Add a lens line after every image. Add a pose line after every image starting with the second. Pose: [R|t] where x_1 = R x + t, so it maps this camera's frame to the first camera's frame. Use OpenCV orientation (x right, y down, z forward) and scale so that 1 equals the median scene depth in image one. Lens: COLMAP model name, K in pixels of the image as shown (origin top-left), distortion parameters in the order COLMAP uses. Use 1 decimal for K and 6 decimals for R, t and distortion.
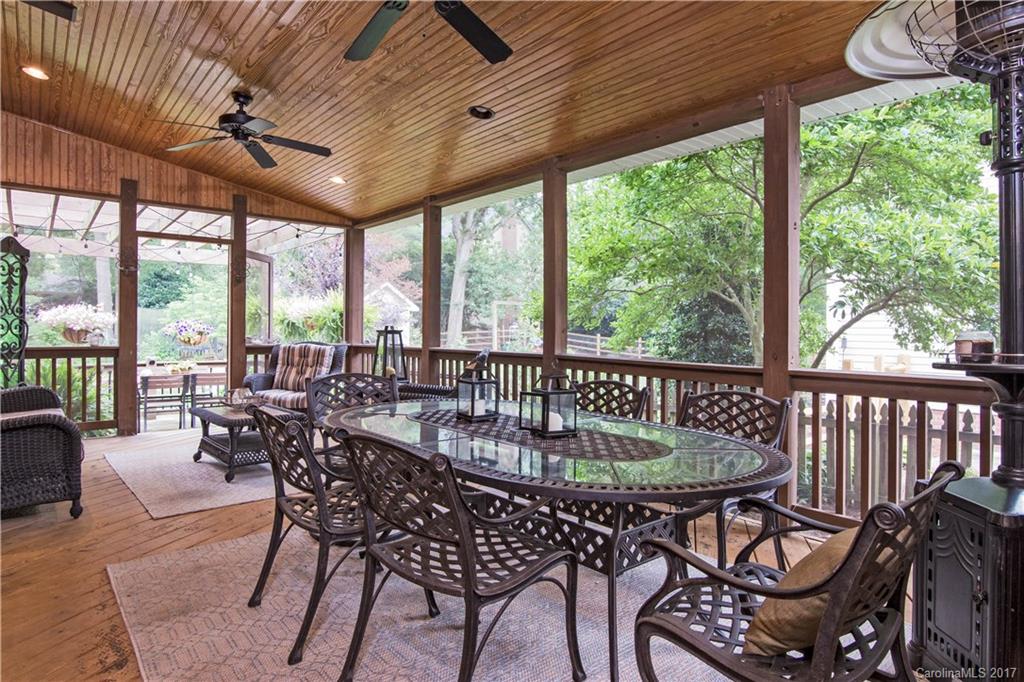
lens RADIAL K [[572.5, 0, 511.3], [0, 572.5, 334.9], [0, 0, 1]] dist [0.001717, 0.000608]
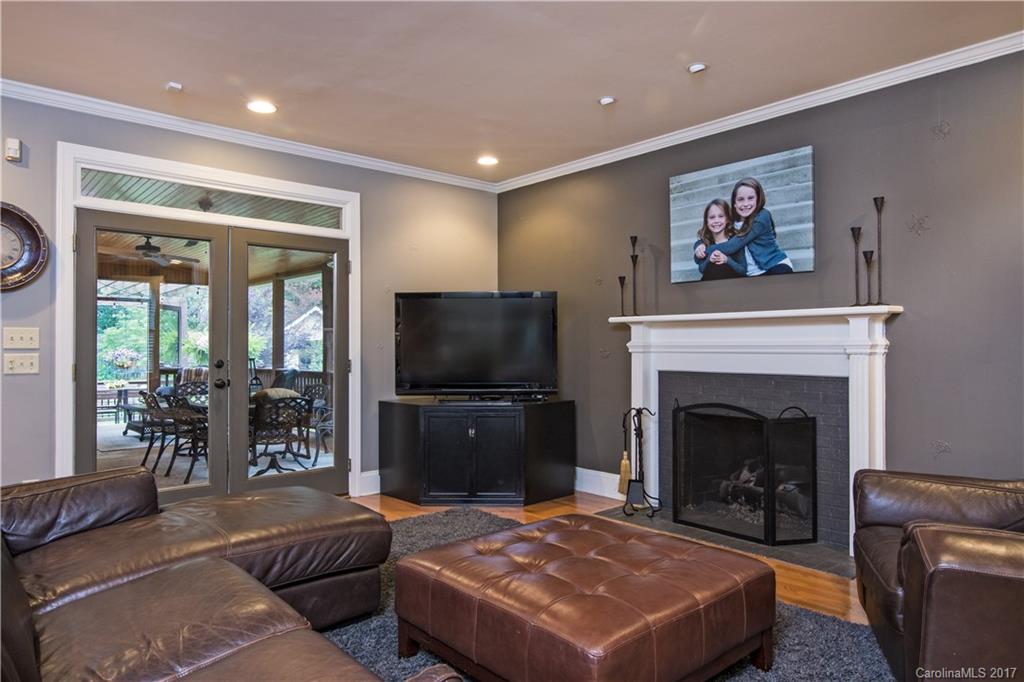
lens RADIAL K [[649.5, 0, 512.9], [0, 649.5, 348.1], [0, 0, 1]] dist [0.010155, 0.000552]
pose [[0.999718, -0.009265, 0.021845, 0.421036], [0.009422, 0.999930, -0.007106, -0.014631], [-0.021777, 0.007309, 0.999736, -0.721570]]
